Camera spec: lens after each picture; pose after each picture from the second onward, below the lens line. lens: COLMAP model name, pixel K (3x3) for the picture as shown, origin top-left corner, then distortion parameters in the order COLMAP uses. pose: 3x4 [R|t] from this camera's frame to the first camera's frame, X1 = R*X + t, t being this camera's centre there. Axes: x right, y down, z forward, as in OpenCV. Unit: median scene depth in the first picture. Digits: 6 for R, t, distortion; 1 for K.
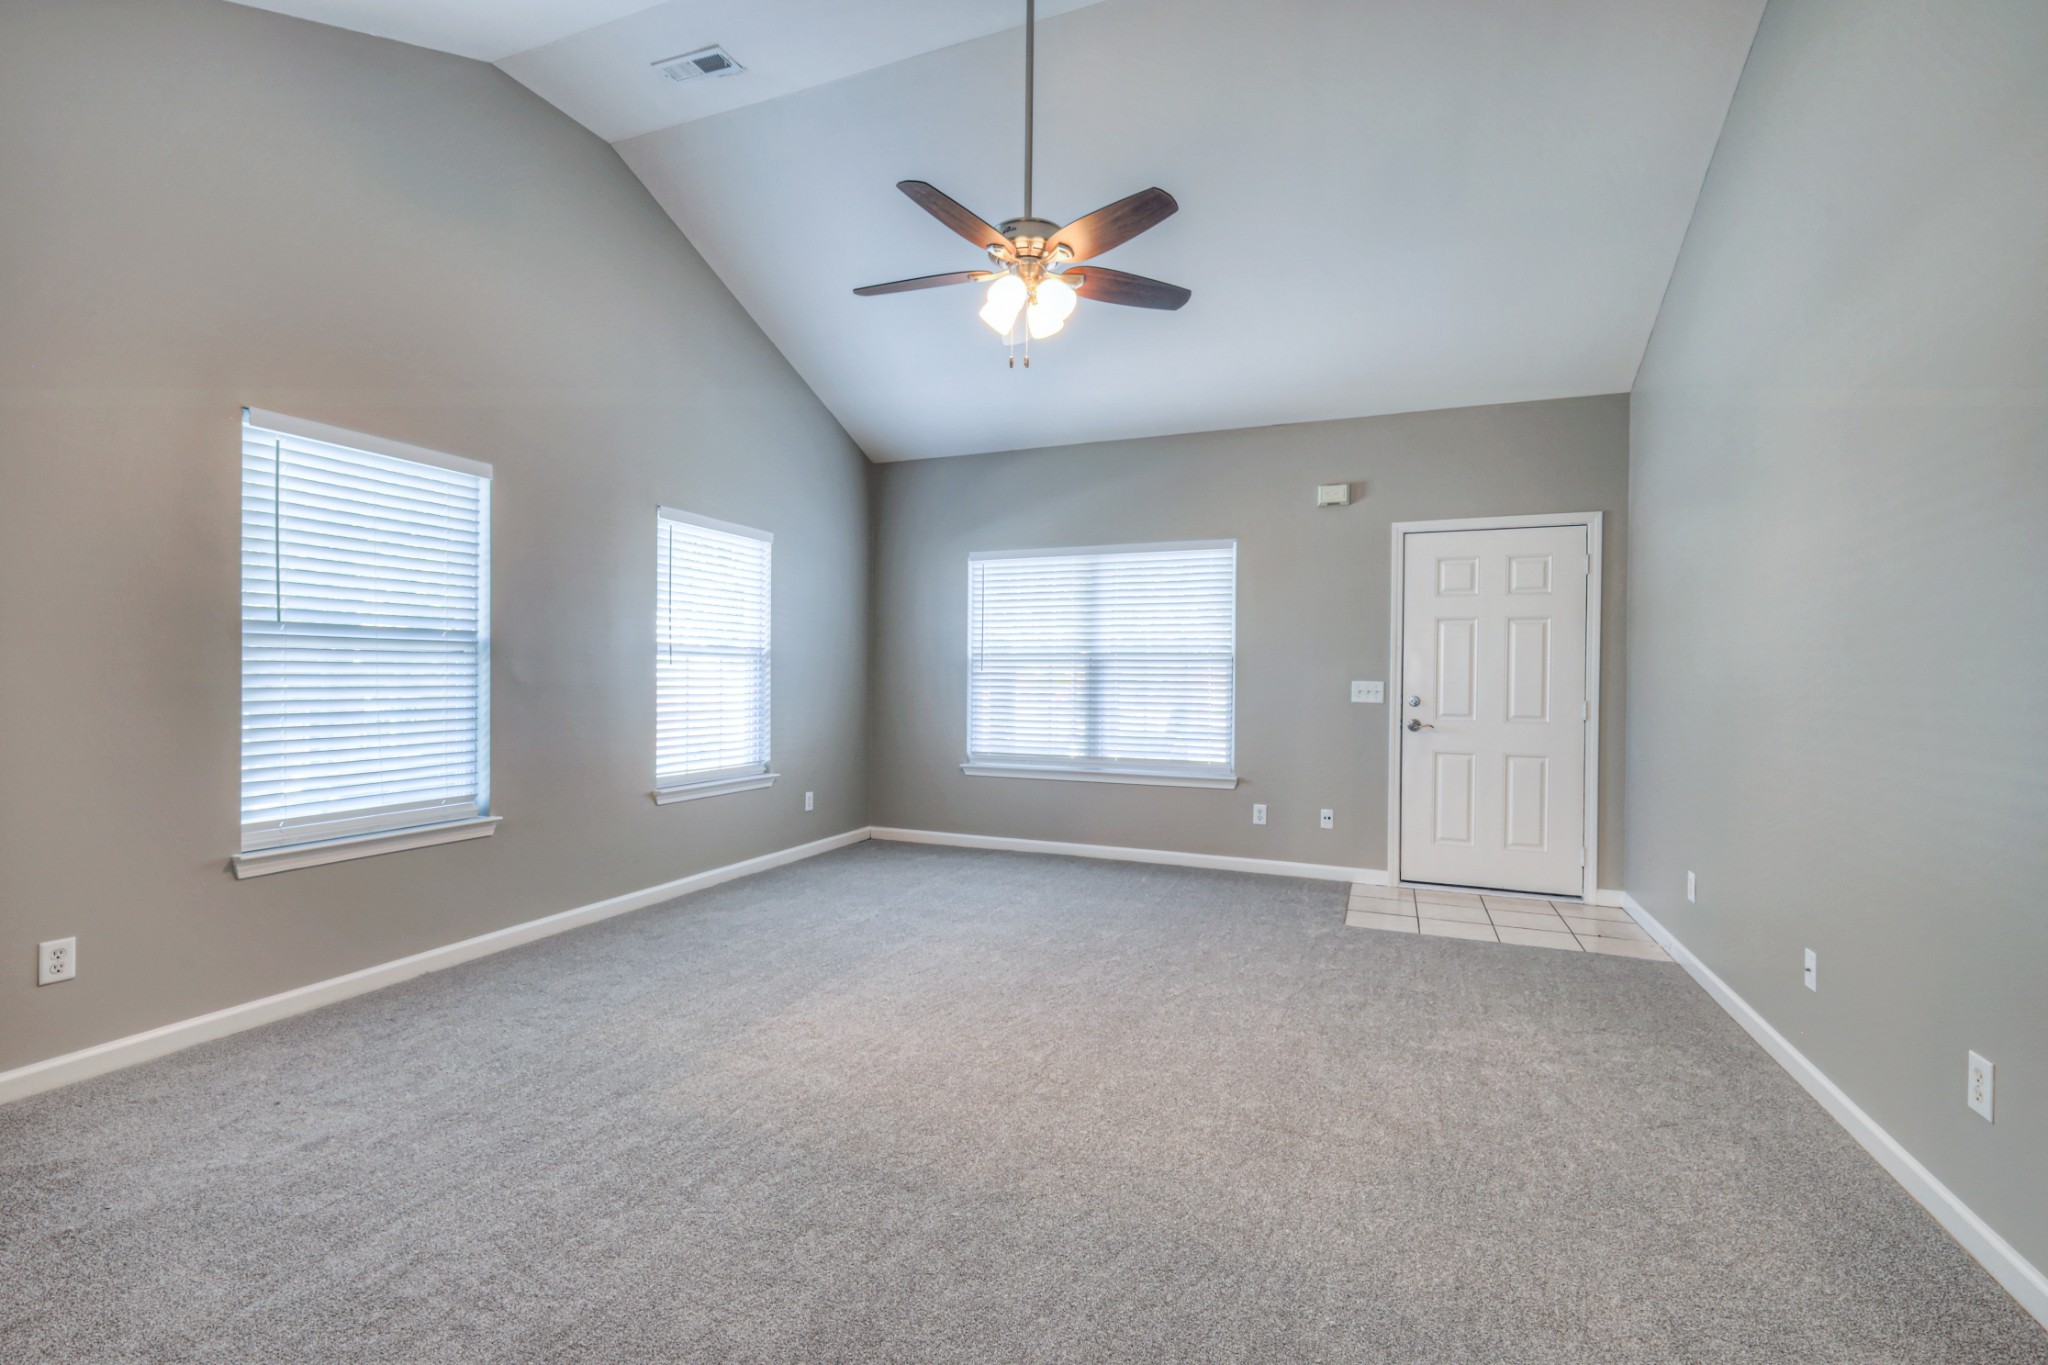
lens RADIAL K [[876.0, 0, 1024.0], [0, 876.0, 682.5], [0, 0, 1]] dist [-0.001948, -0.000075]
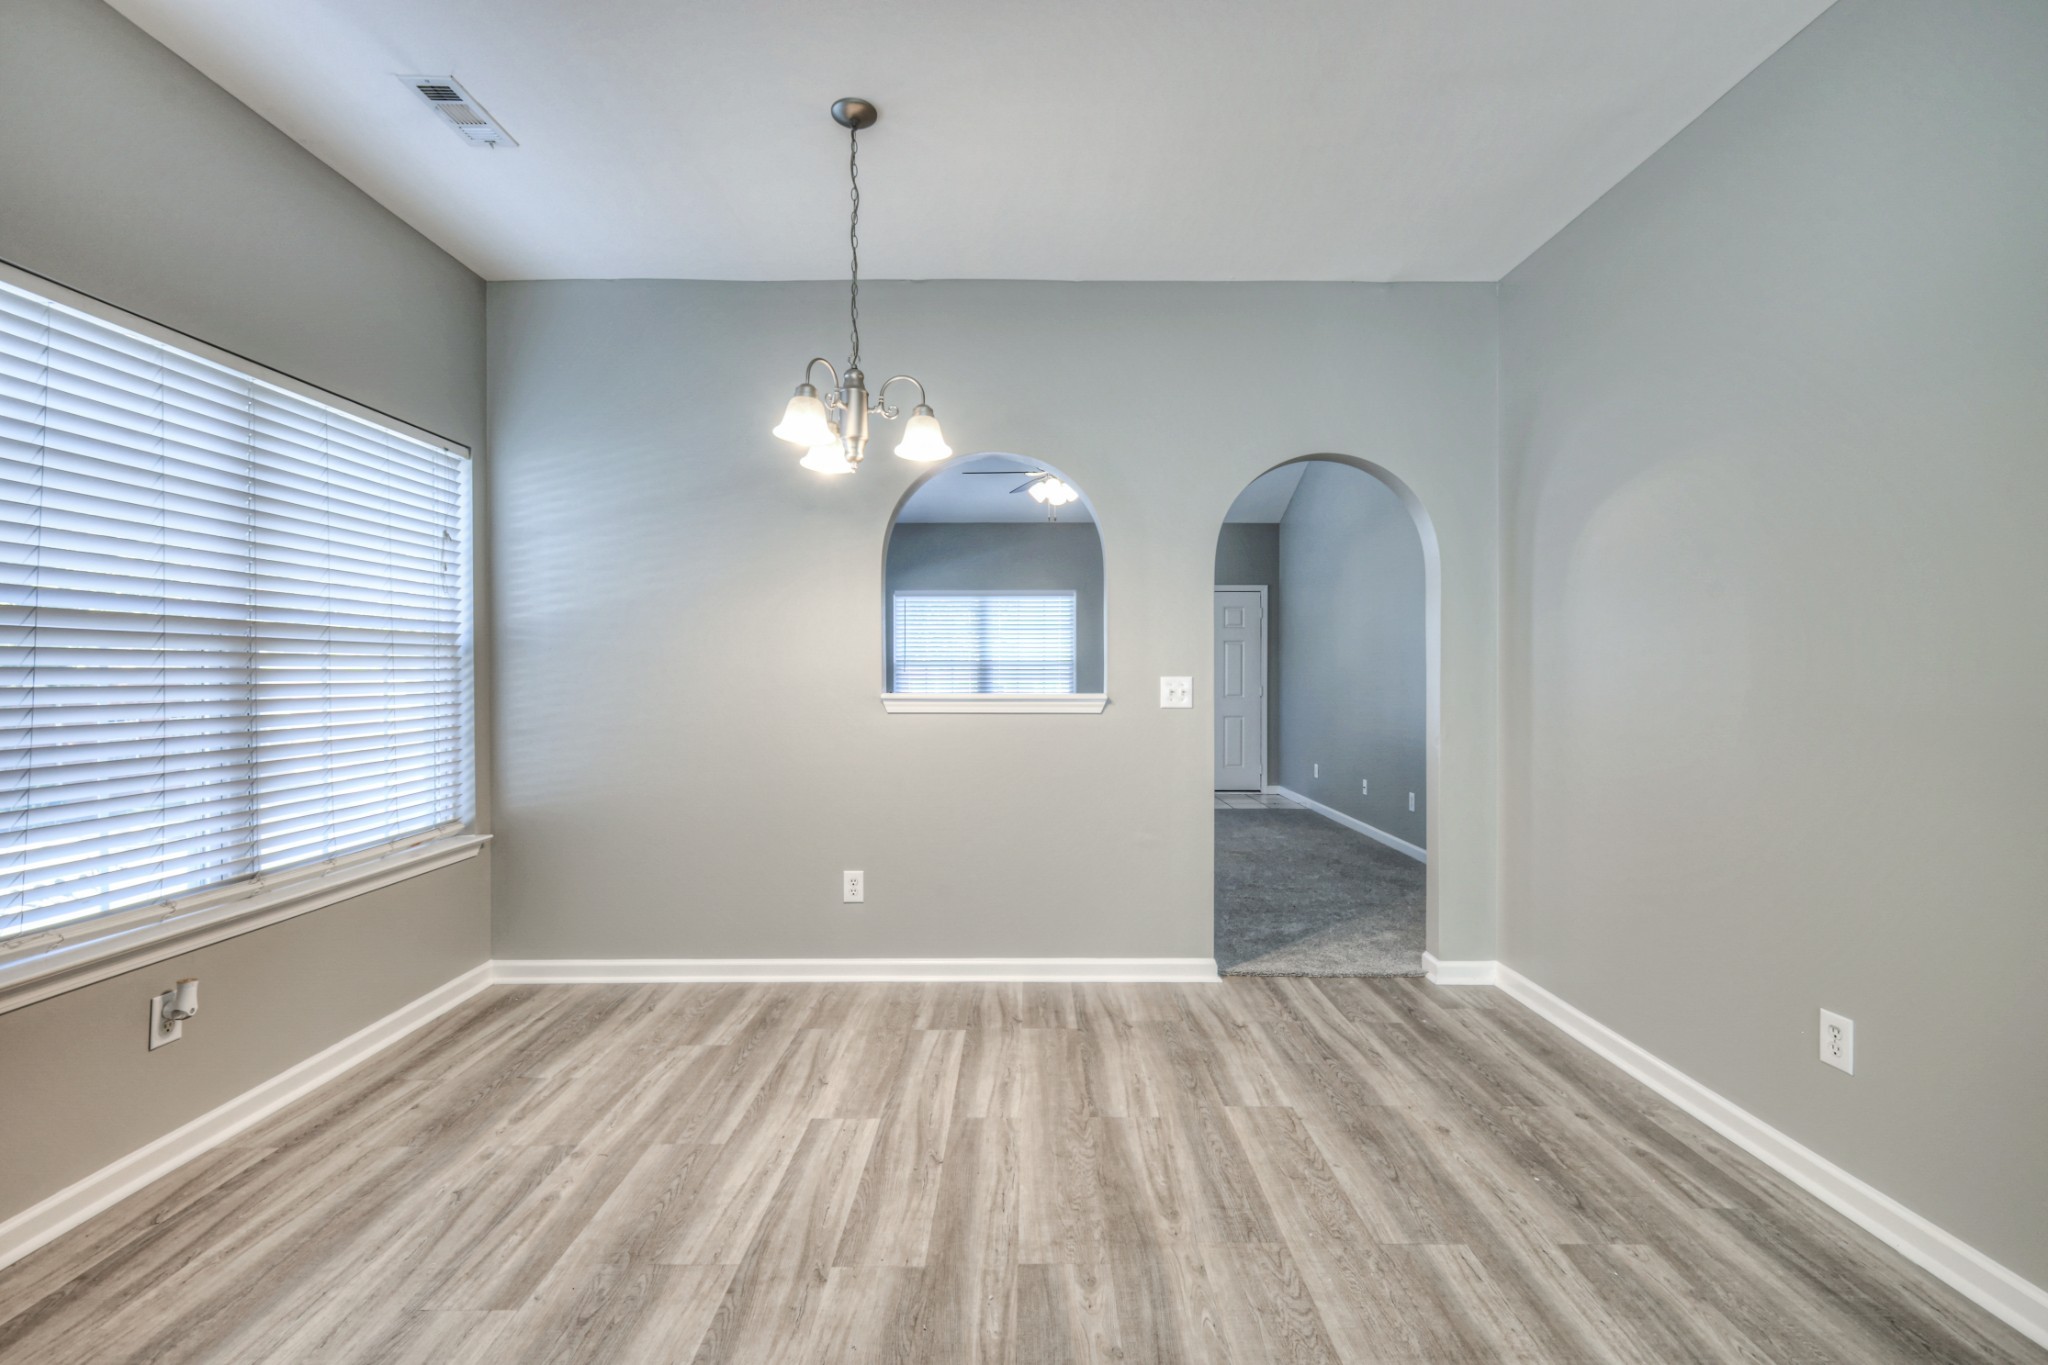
lens RADIAL K [[888.6, 0, 1023.6], [0, 888.6, 679.5], [0, 0, 1]] dist [0.000561, 0.000323]
pose [[0.932905, -0.010432, 0.359971, -0.476239], [0.011922, 0.999927, -0.001919, 0.004672], [-0.359925, 0.006082, 0.932962, -0.545272]]
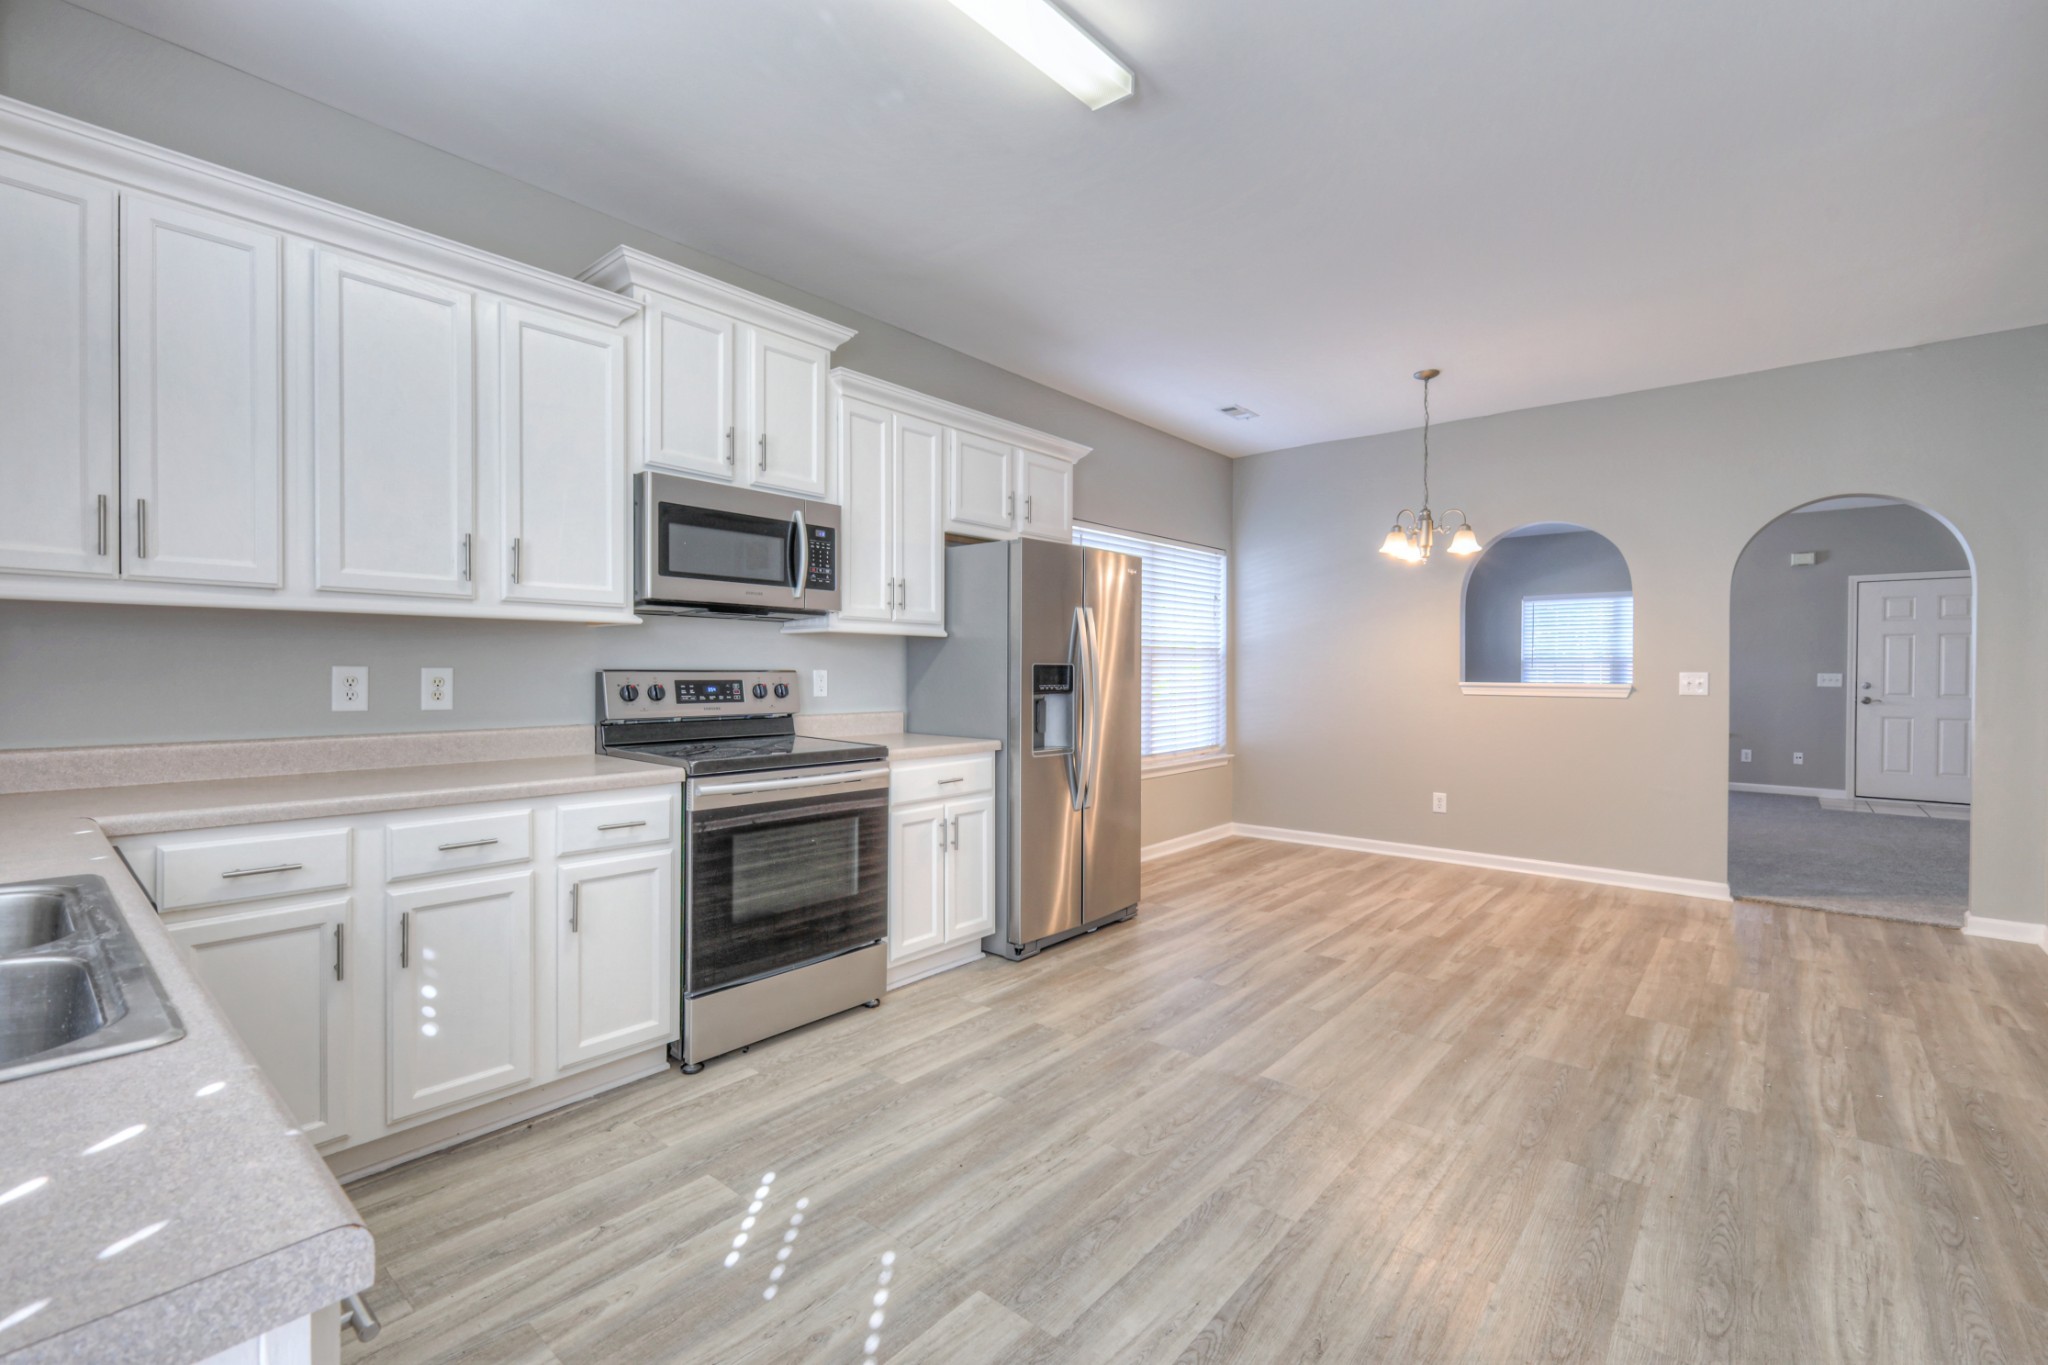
lens RADIAL K [[888.6, 0, 1023.6], [0, 888.6, 679.5], [0, 0, 1]] dist [0.000561, 0.000323]
pose [[0.943209, -0.001785, -0.332194, -0.473045], [0.001237, 0.999998, -0.001860, 0.010999], [0.332197, 0.001343, 0.943209, -1.058698]]
